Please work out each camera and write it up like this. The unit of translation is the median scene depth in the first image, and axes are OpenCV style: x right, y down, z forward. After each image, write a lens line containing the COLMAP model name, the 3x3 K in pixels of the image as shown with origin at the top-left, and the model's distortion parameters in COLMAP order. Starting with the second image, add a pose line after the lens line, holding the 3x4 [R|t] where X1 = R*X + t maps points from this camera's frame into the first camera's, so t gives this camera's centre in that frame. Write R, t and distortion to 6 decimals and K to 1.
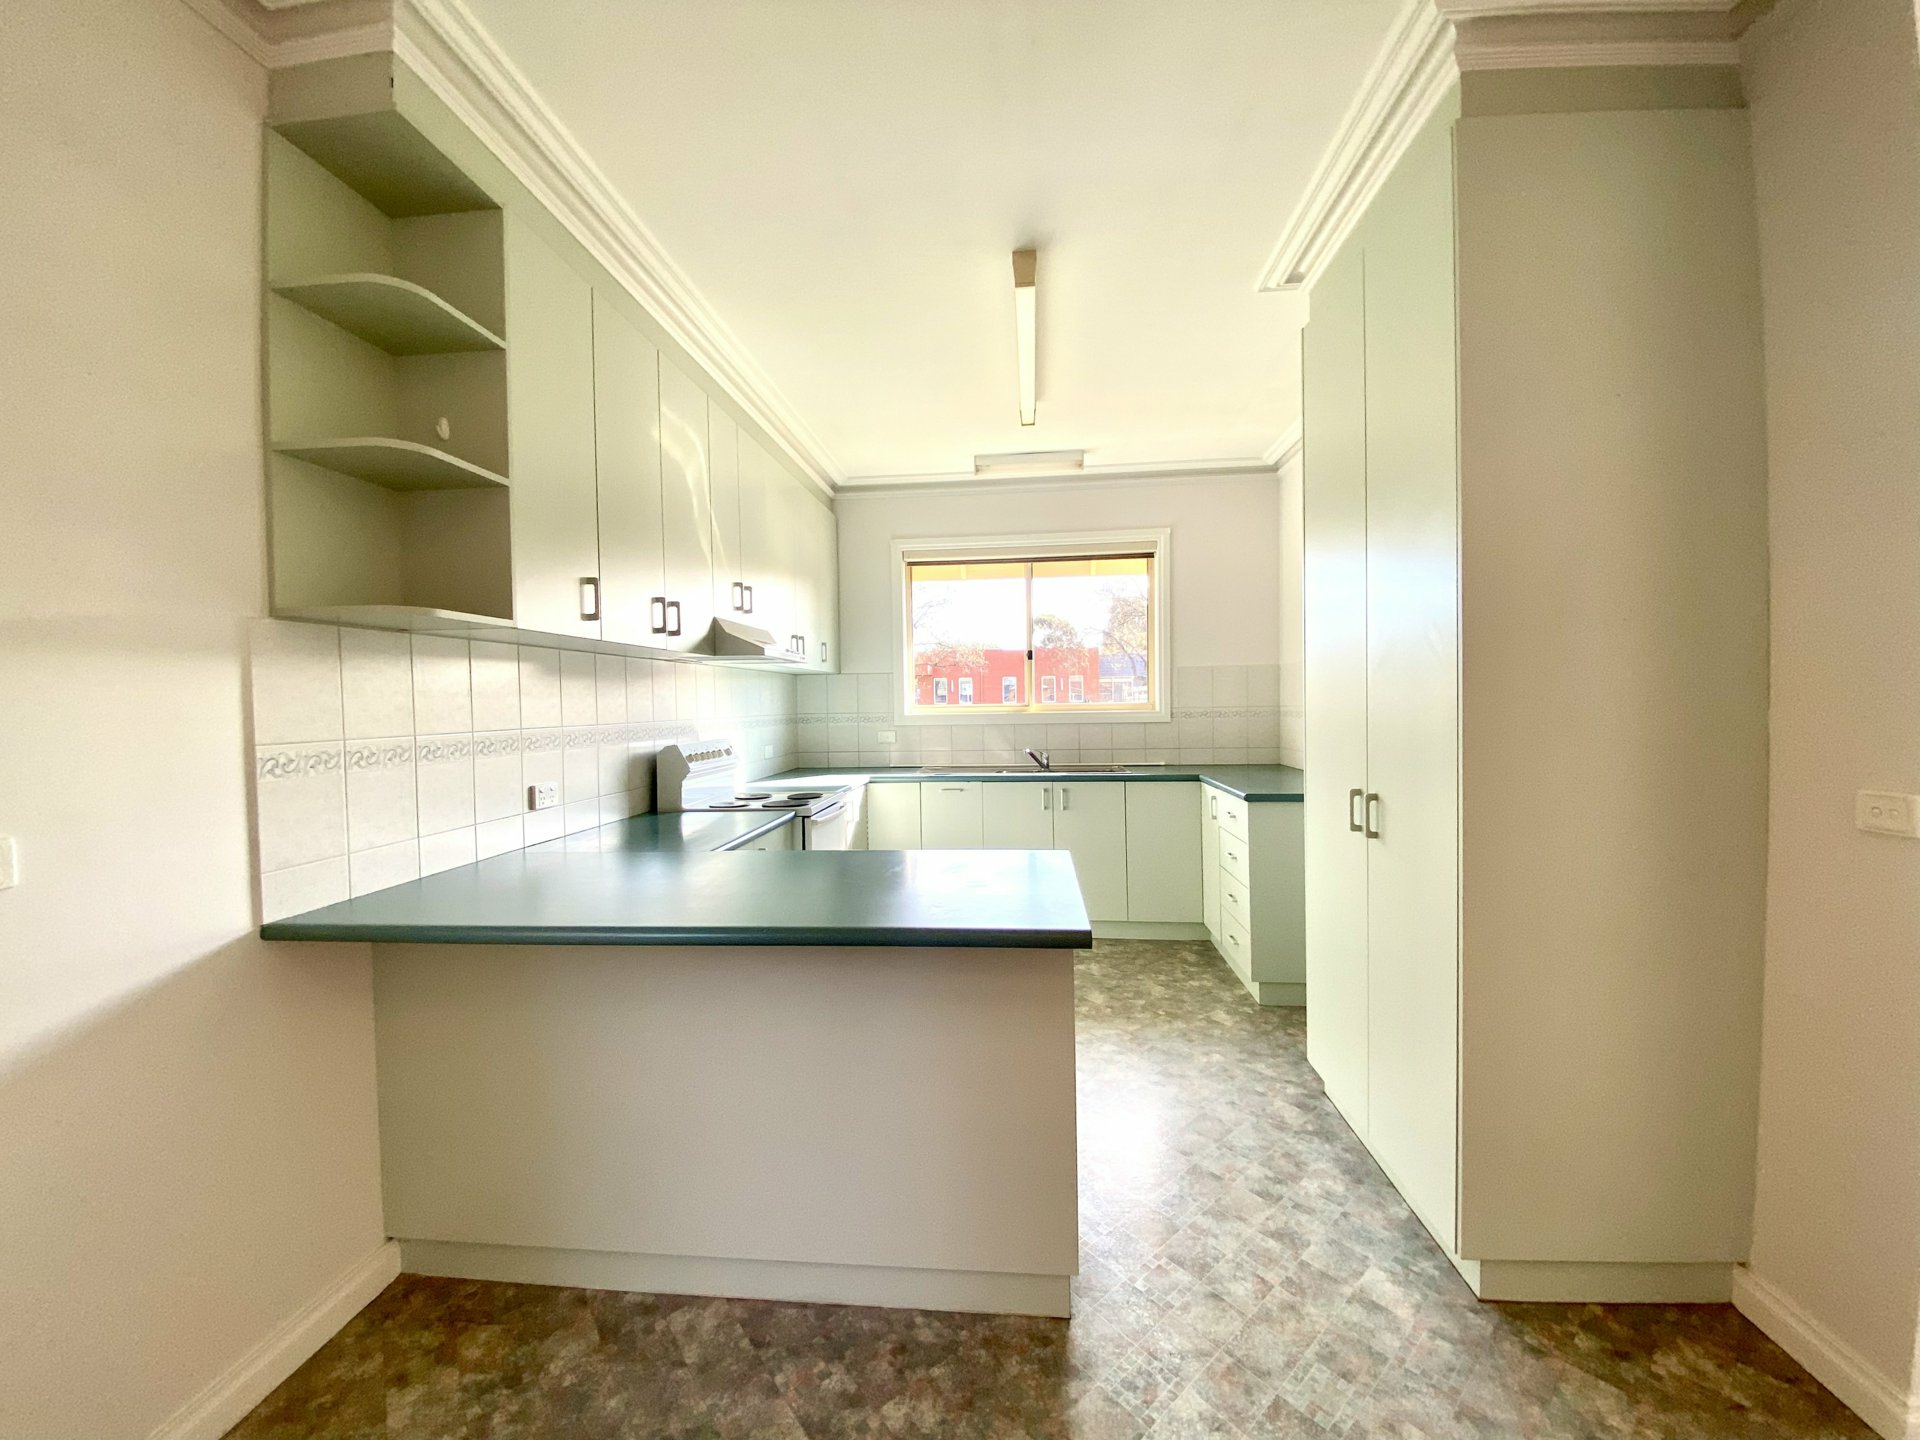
lens RADIAL K [[781.8, 0, 960.0], [0, 781.8, 720.0], [0, 0, 1]] dist [0.021419, -0.022348]
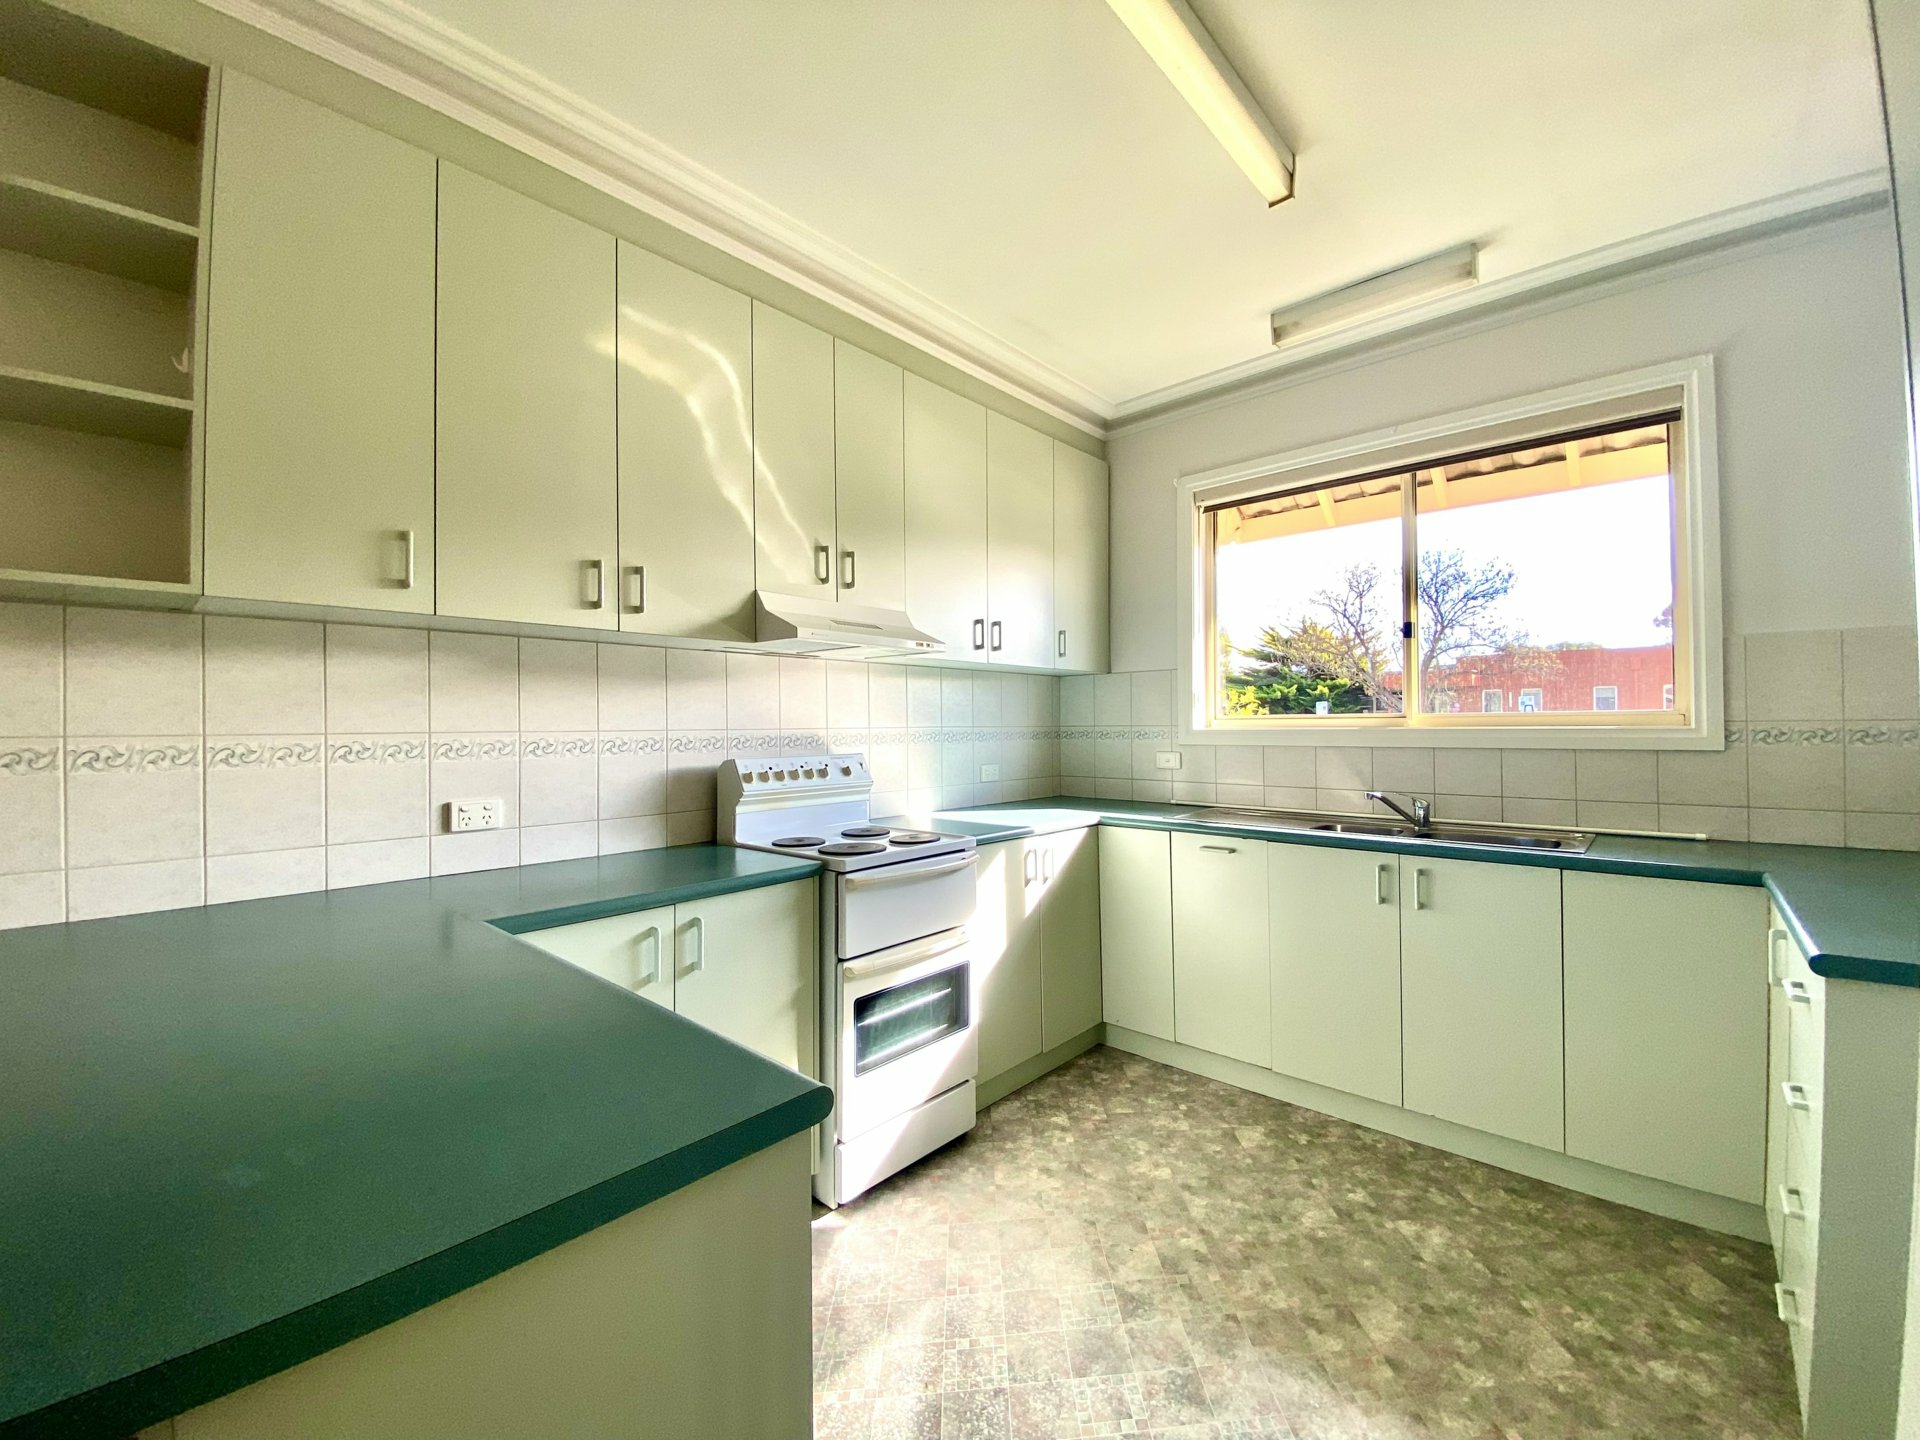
lens RADIAL K [[781.8, 0, 960.0], [0, 781.8, 720.0], [0, 0, 1]] dist [0.021419, -0.022348]
pose [[0.793787, 0.004721, -0.608177, 0.280175], [-0.018824, 0.999682, -0.016809, 0.001066], [0.607904, 0.024791, 0.793623, 0.497618]]
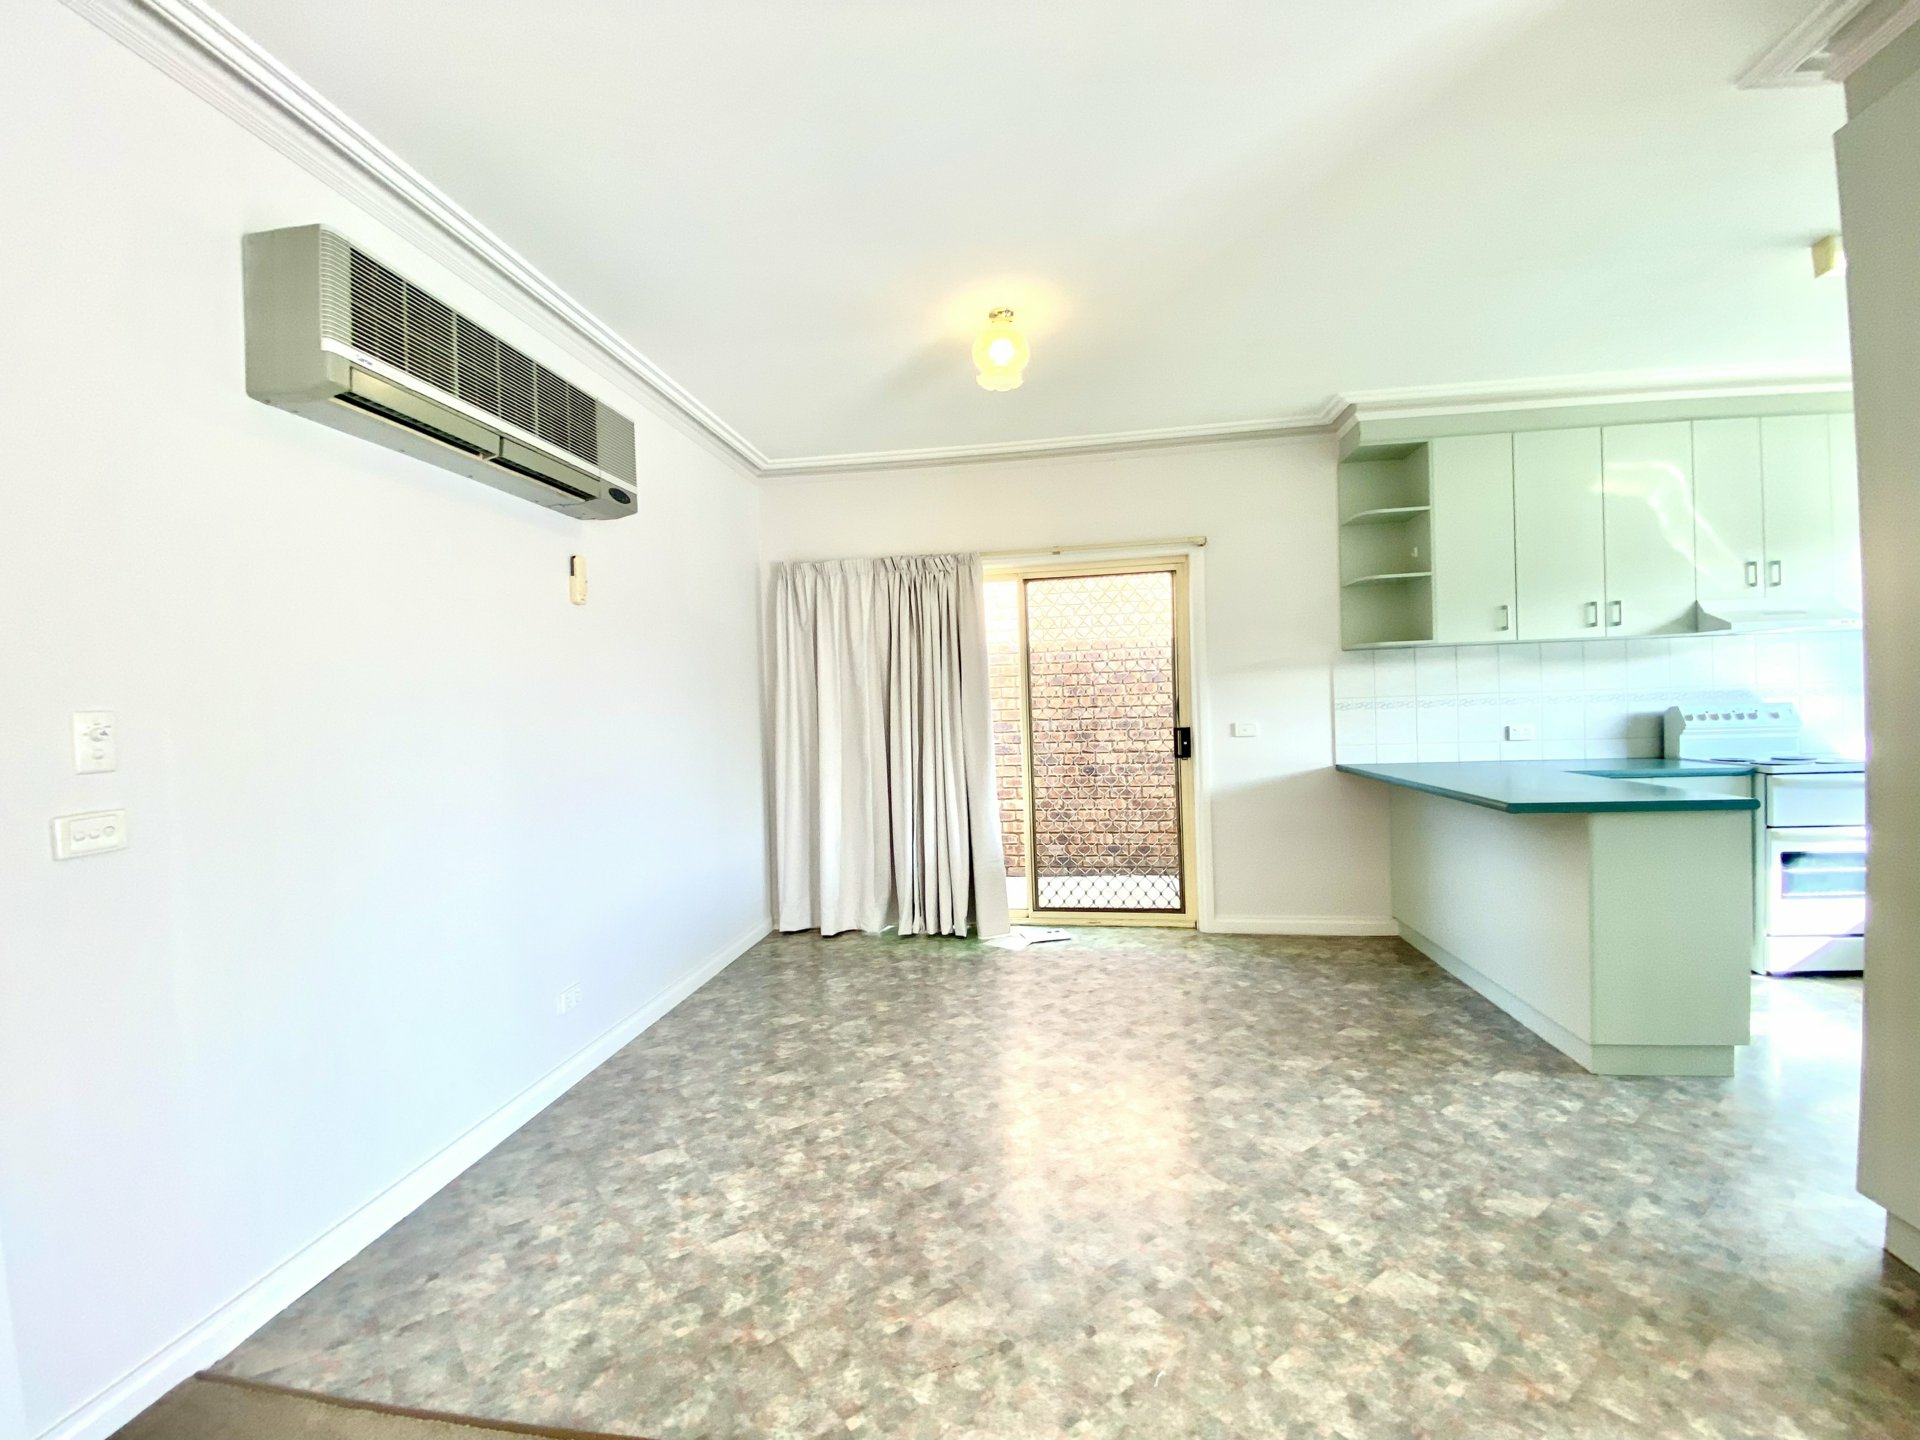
lens RADIAL K [[781.8, 0, 960.0], [0, 781.8, 720.0], [0, 0, 1]] dist [0.021419, -0.022348]
pose [[-0.043025, 0.033885, -0.998499, 0.903352], [0.009380, 0.999394, 0.033512, 0.001240], [0.999030, -0.007924, -0.043317, -0.089882]]
